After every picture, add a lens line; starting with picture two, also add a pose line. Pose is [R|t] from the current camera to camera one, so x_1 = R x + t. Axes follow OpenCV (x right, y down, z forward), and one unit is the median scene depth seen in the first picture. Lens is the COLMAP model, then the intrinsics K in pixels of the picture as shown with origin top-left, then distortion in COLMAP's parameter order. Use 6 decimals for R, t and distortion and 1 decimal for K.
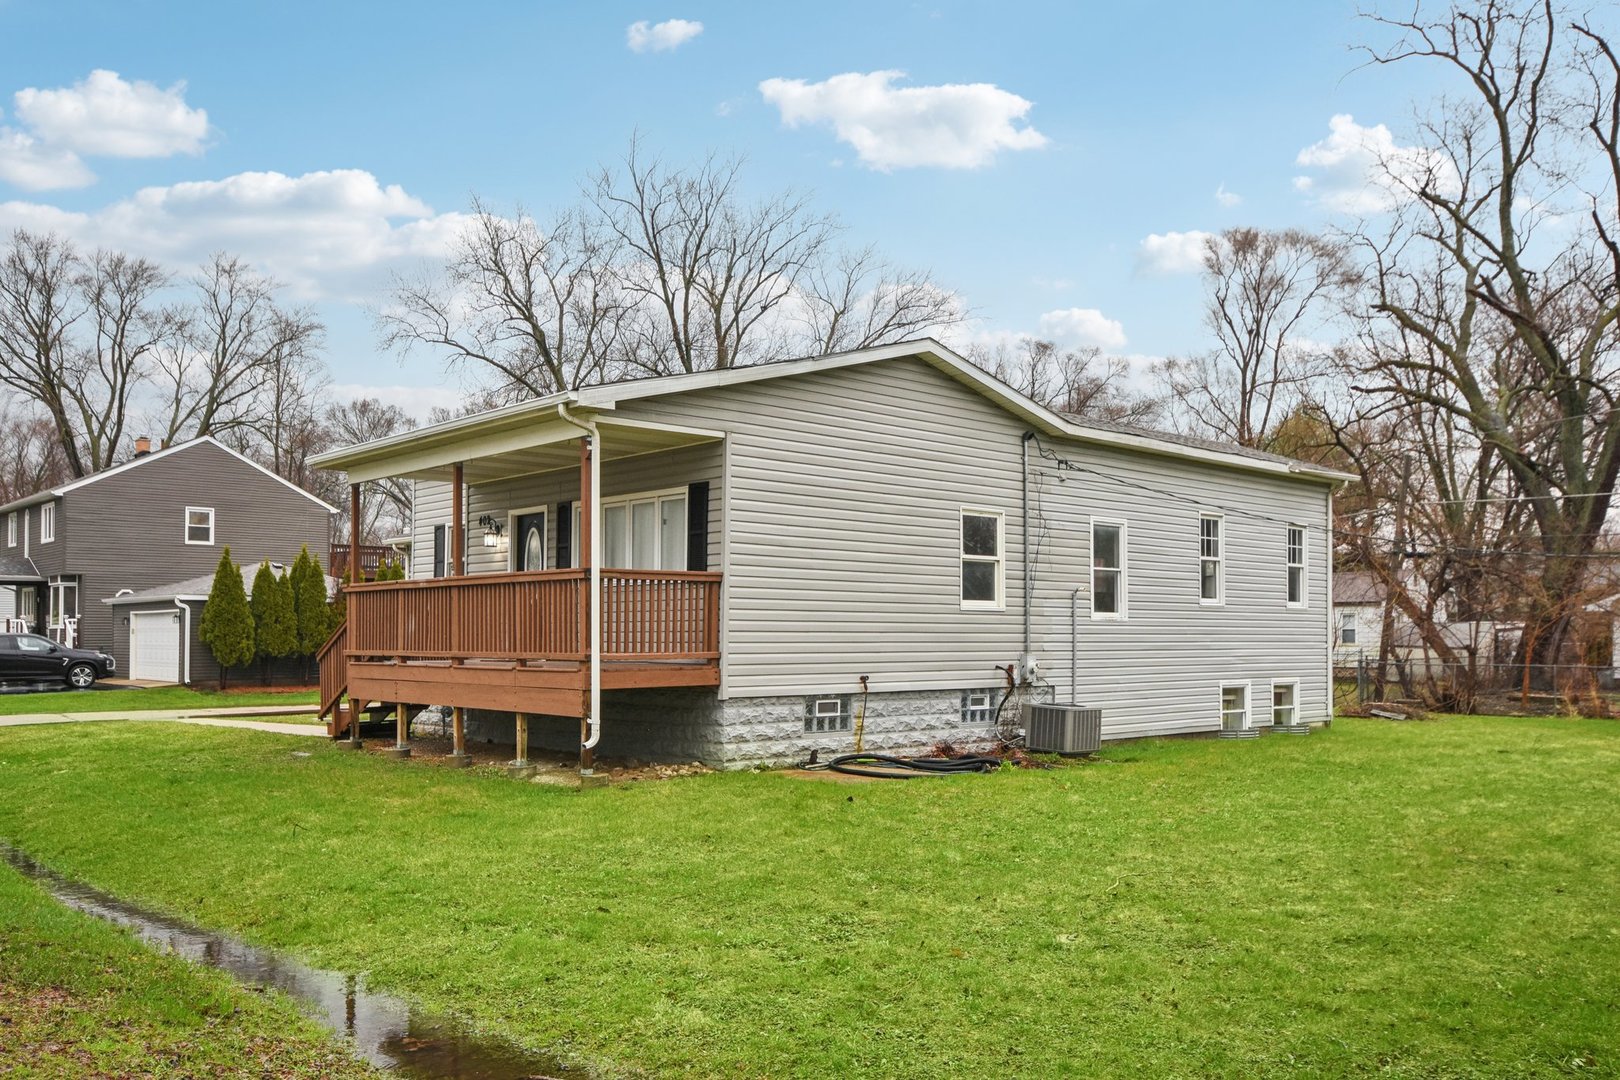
lens RADIAL K [[1357.1, 0, 815.8], [0, 1357.1, 530.4], [0, 0, 1]] dist [0.003172, -0.001983]
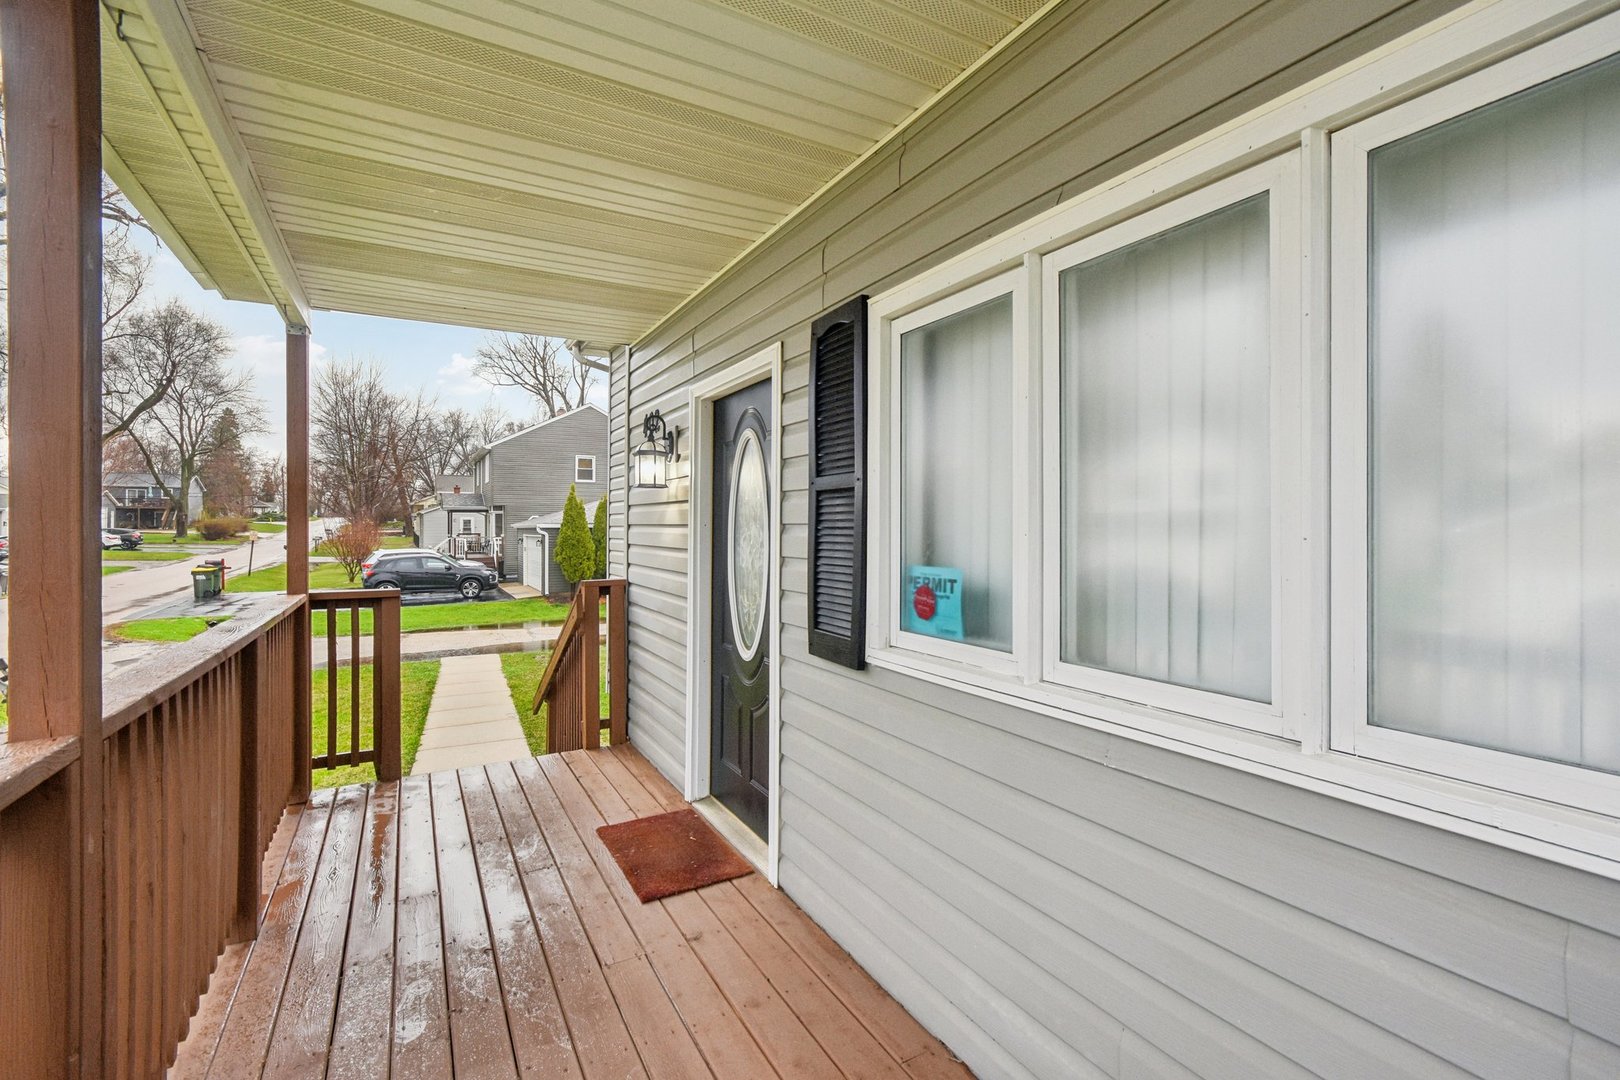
lens RADIAL K [[712.7, 0, 808.7], [0, 712.7, 533.9], [0, 0, 1]] dist [-0.000023, 0.000001]
pose [[0.972847, 0.000487, -0.231449, -0.079718], [0.020428, 0.995914, 0.087963, 0.004347], [0.230546, -0.090303, 0.968862, 0.432173]]
